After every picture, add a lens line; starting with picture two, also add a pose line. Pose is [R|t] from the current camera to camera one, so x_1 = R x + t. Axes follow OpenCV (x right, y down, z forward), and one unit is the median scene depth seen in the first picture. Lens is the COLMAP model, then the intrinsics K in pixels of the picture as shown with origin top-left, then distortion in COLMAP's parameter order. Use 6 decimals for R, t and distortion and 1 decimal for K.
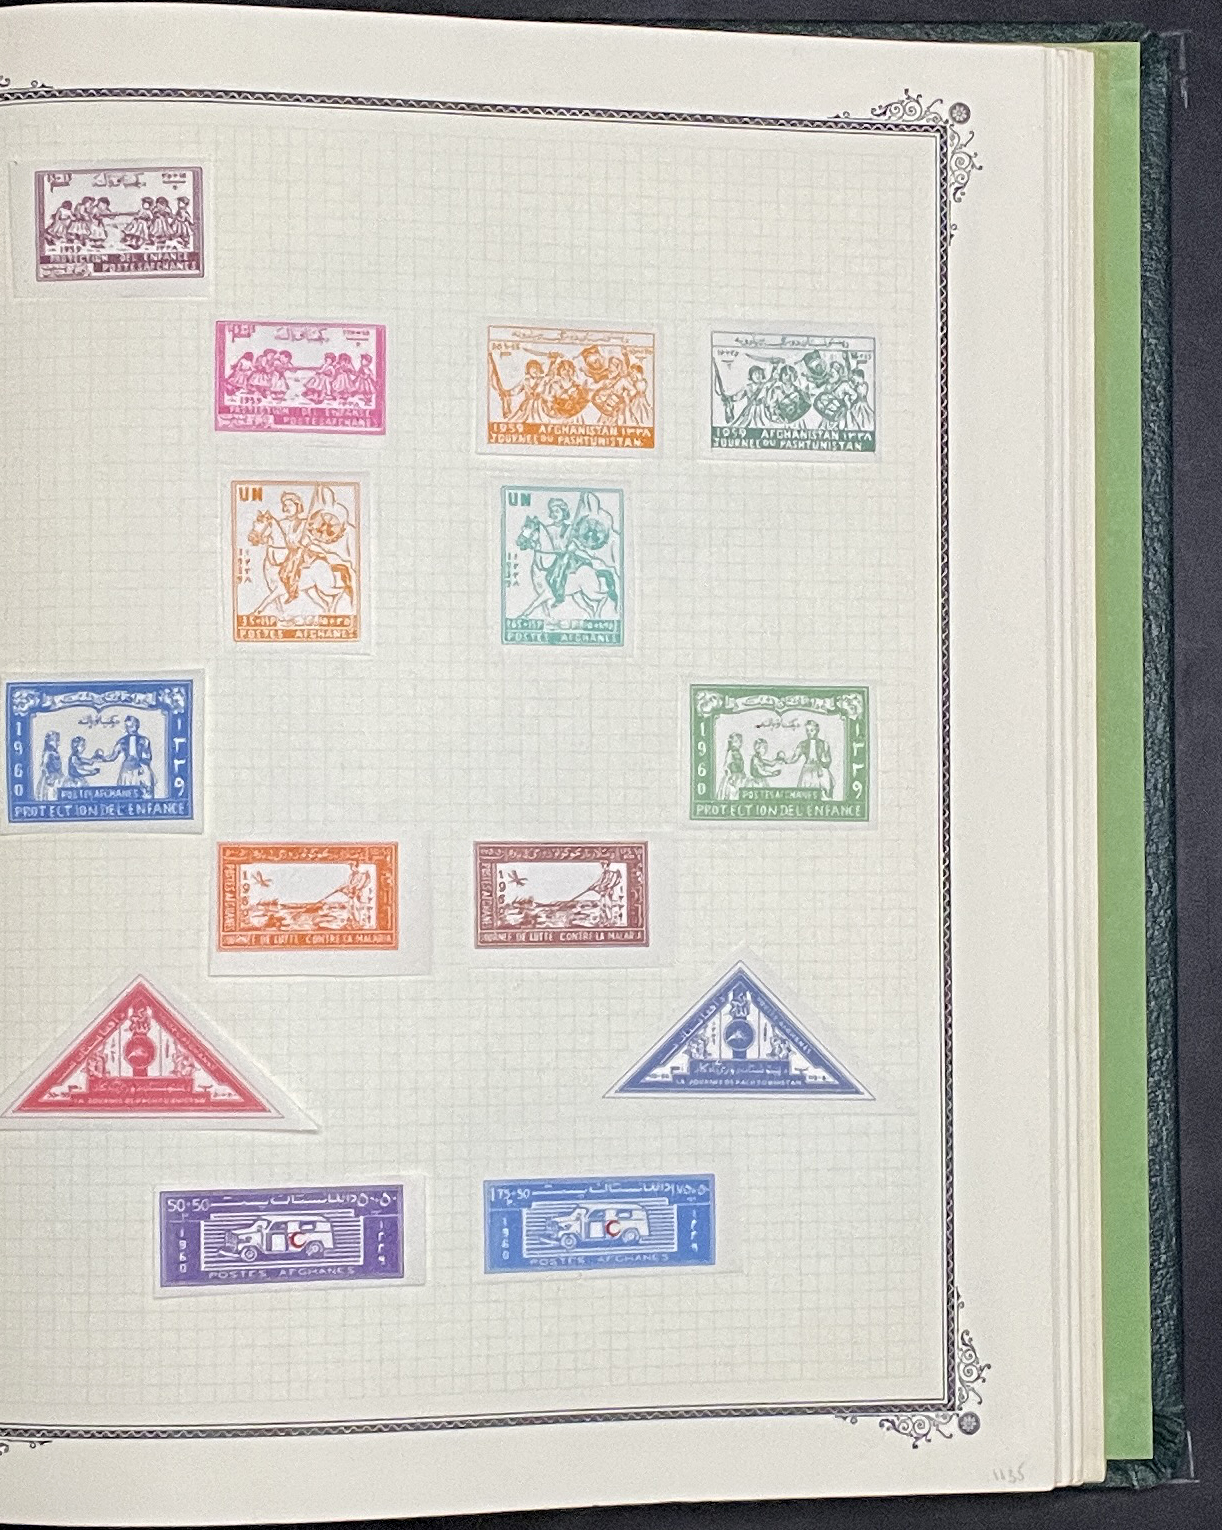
lens RADIAL K [[3362.4, 0, 611.0], [0, 3362.4, 765.0], [0, 0, 1]] dist [0.221197, -0.116953]
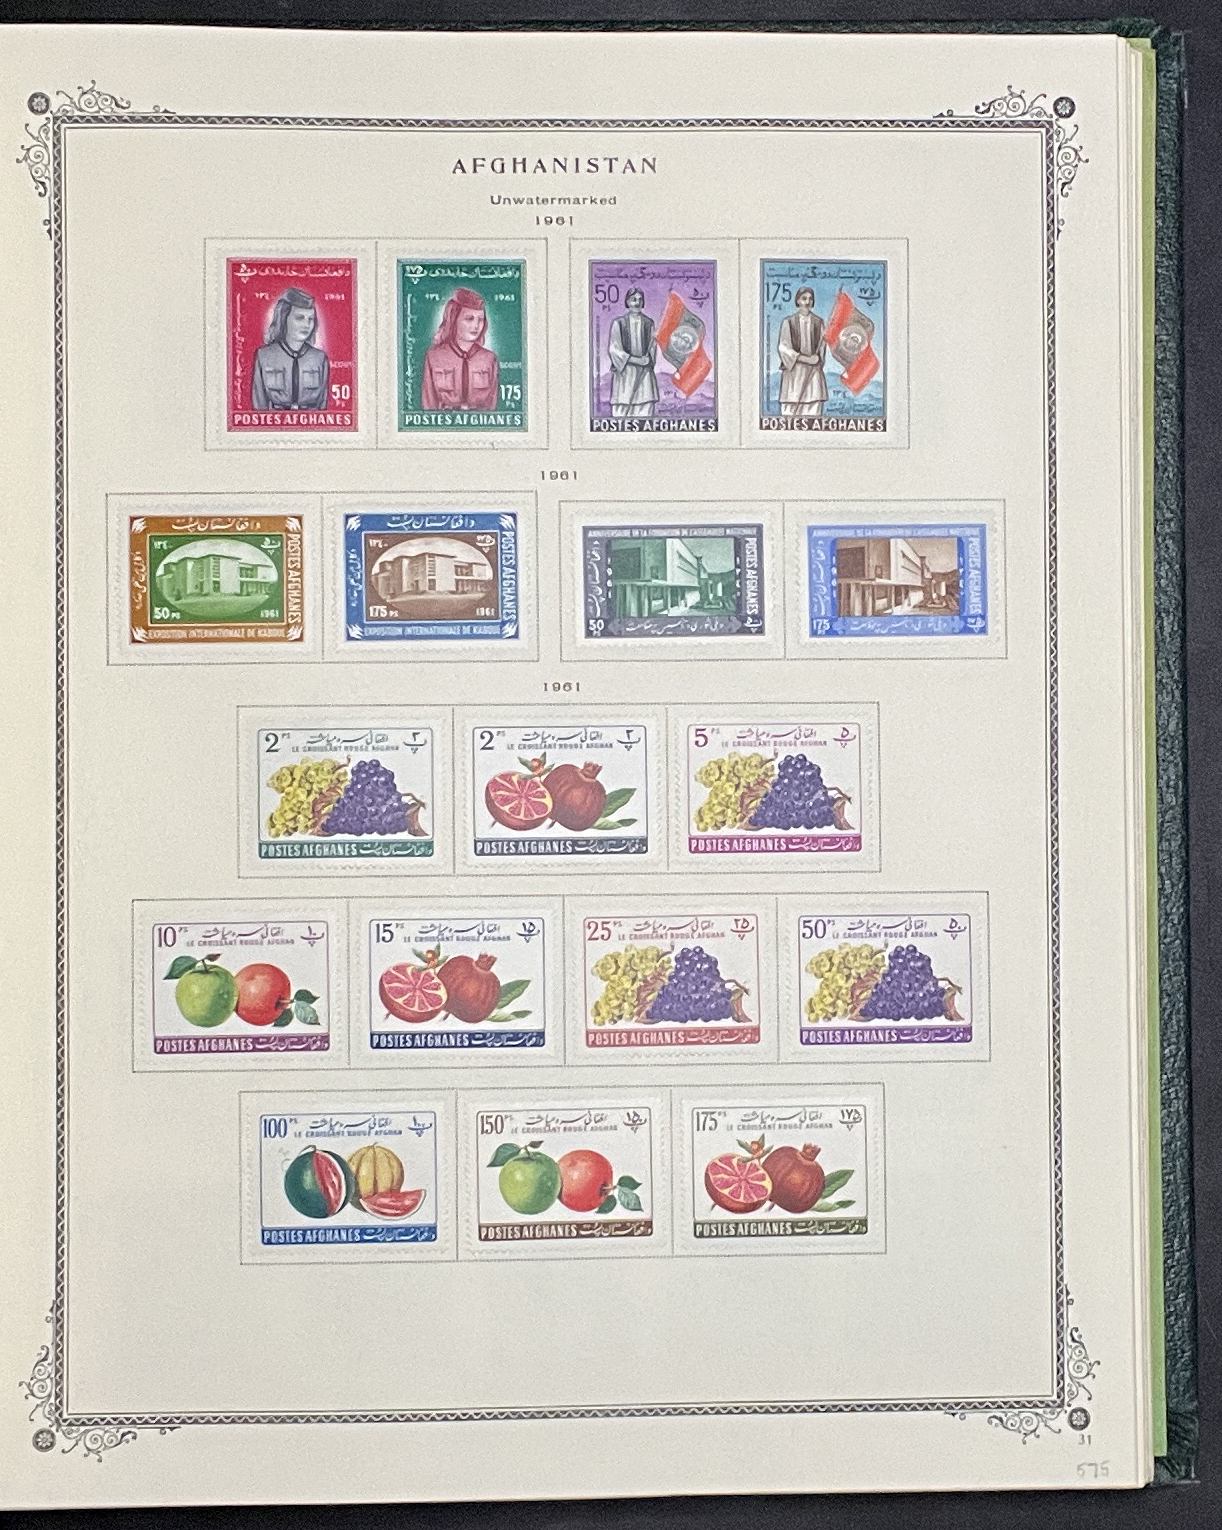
lens RADIAL K [[3362.4, 0, 611.0], [0, 3362.4, 765.0], [0, 0, 1]] dist [0.221197, -0.116953]
pose [[0.993847, -0.012451, -0.110057, 0.107177], [0.012722, 0.999918, 0.001760, -0.003051], [0.110026, -0.003149, 0.993924, -0.011899]]
